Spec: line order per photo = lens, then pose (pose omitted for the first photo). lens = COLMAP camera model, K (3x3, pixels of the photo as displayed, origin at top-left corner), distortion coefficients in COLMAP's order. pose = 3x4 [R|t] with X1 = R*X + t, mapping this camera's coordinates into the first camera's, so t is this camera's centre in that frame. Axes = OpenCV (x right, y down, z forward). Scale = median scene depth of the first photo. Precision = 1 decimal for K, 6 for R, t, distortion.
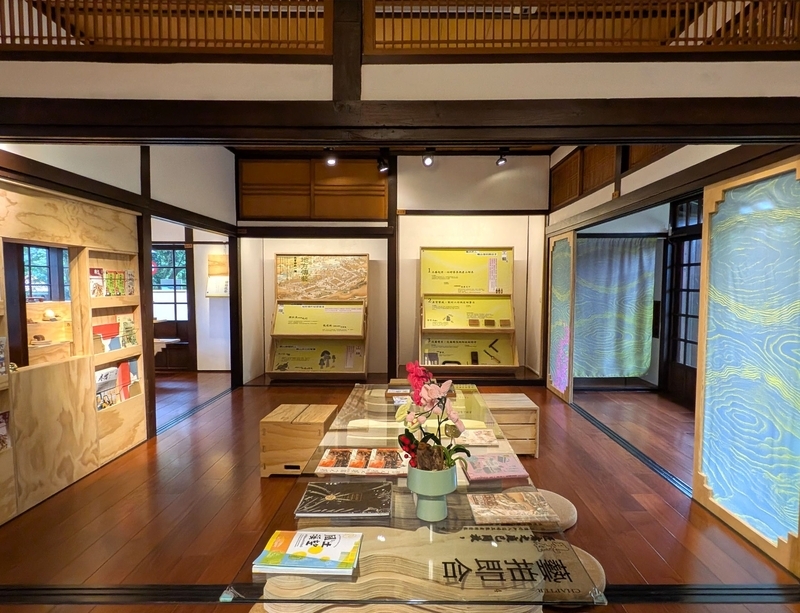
lens RADIAL K [[420.1, 0, 403.7], [0, 420.1, 307.1], [0, 0, 1]] dist [0.001787, -0.001216]
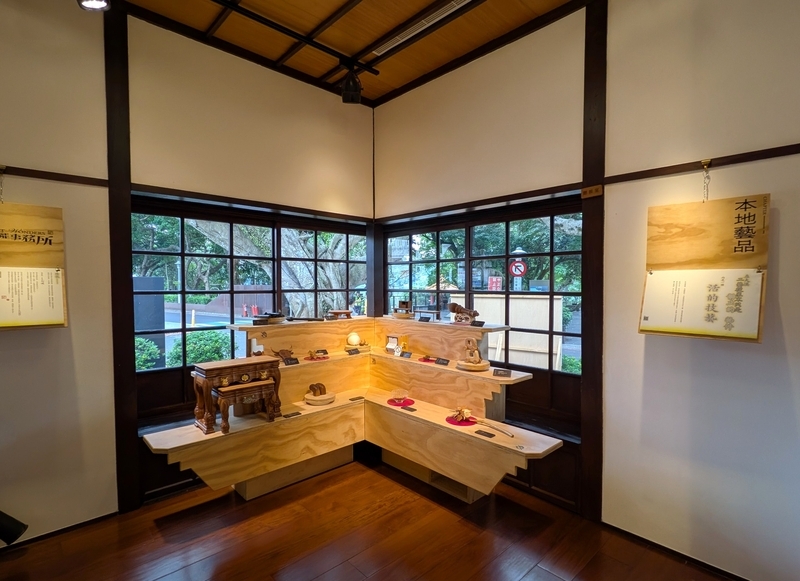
lens RADIAL K [[423.6, 0, 402.7], [0, 423.6, 292.3], [0, 0, 1]] dist [0.000103, 0.000084]
pose [[0.685539, 0.014070, -0.727900, -0.298916], [-0.041222, 0.998959, -0.019514, -0.034955], [0.726868, 0.043383, 0.685405, 0.529693]]
